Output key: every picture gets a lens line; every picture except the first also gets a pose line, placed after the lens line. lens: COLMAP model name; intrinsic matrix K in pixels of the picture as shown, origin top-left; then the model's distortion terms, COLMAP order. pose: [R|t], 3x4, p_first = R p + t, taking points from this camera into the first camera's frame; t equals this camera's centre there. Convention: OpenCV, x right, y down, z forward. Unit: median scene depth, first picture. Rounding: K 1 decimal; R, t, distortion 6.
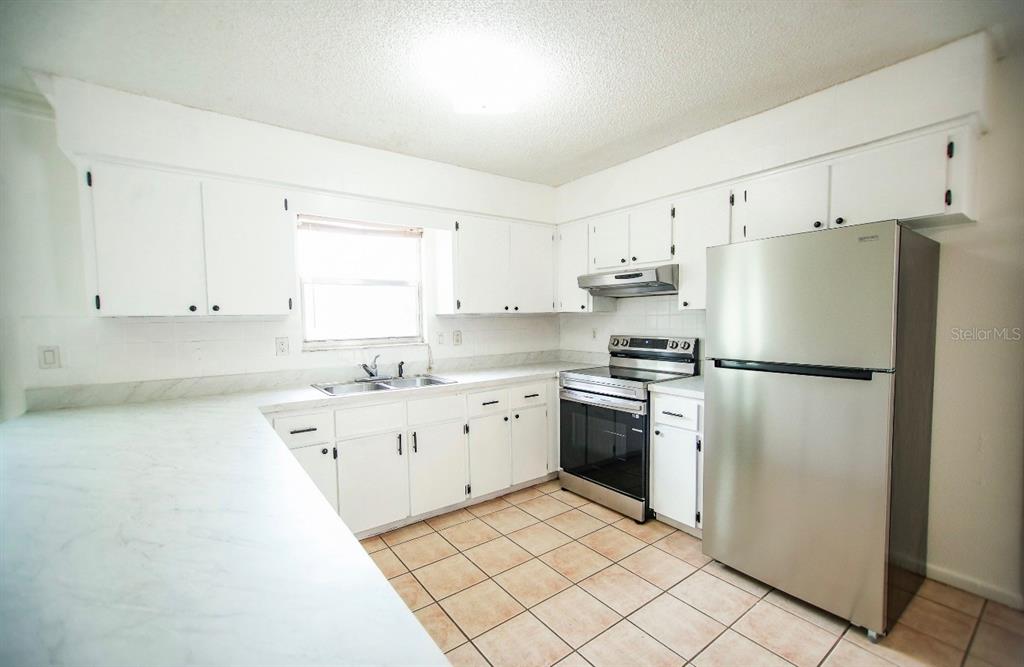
lens RADIAL K [[427.1, 0, 509.4], [0, 427.1, 342.2], [0, 0, 1]] dist [-0.004565, 0.004678]
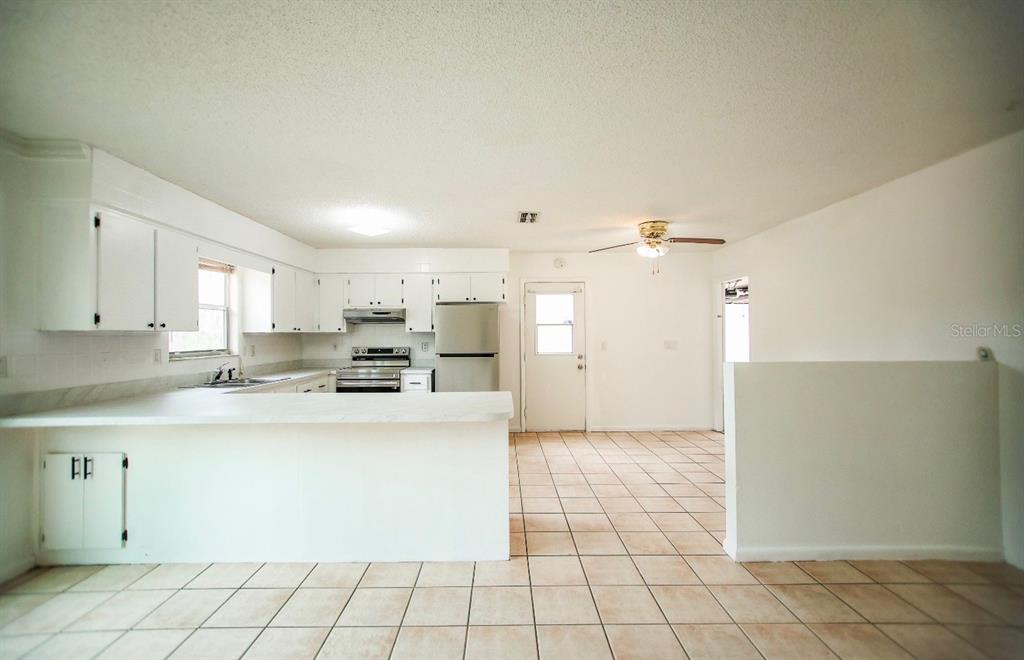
lens RADIAL K [[433.3, 0, 496.0], [0, 433.3, 329.9], [0, 0, 1]] dist [0.019626, -0.000353]
pose [[0.604515, 0.019504, 0.796355, -0.916448], [0.044839, 0.997282, -0.058463, 0.047350], [-0.795331, 0.071049, 0.601998, -0.501060]]
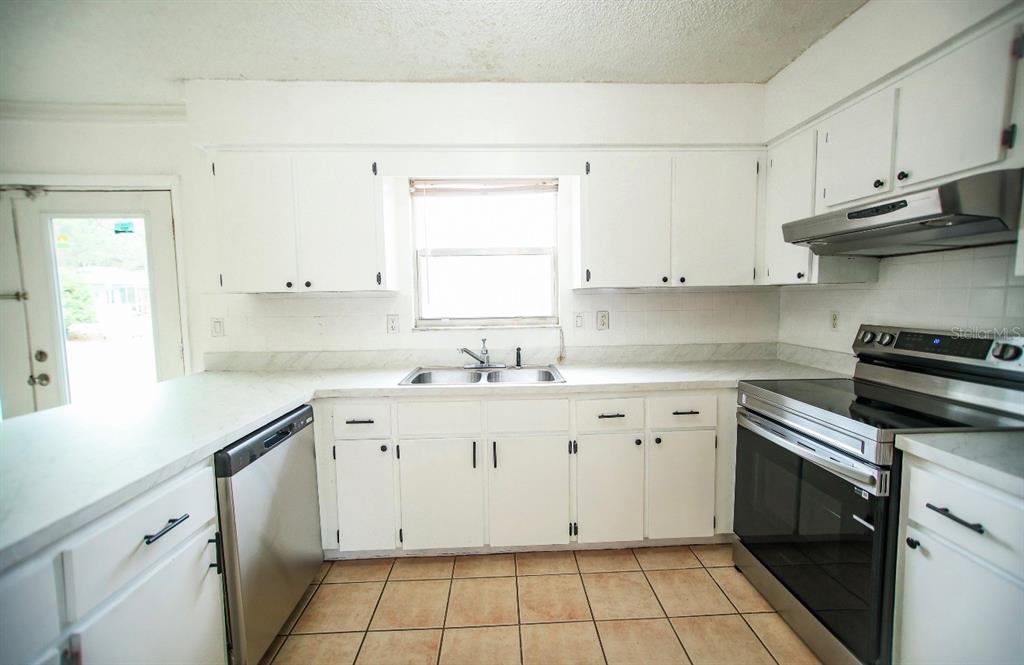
lens RADIAL K [[427.1, 0, 521.1], [0, 427.1, 331.6], [0, 0, 1]] dist [-0.004565, 0.004678]
pose [[0.835579, 0.048510, -0.547224, 0.215866], [-0.029795, 0.998629, 0.043032, -0.022109], [0.548562, -0.019652, 0.835879, 0.355215]]
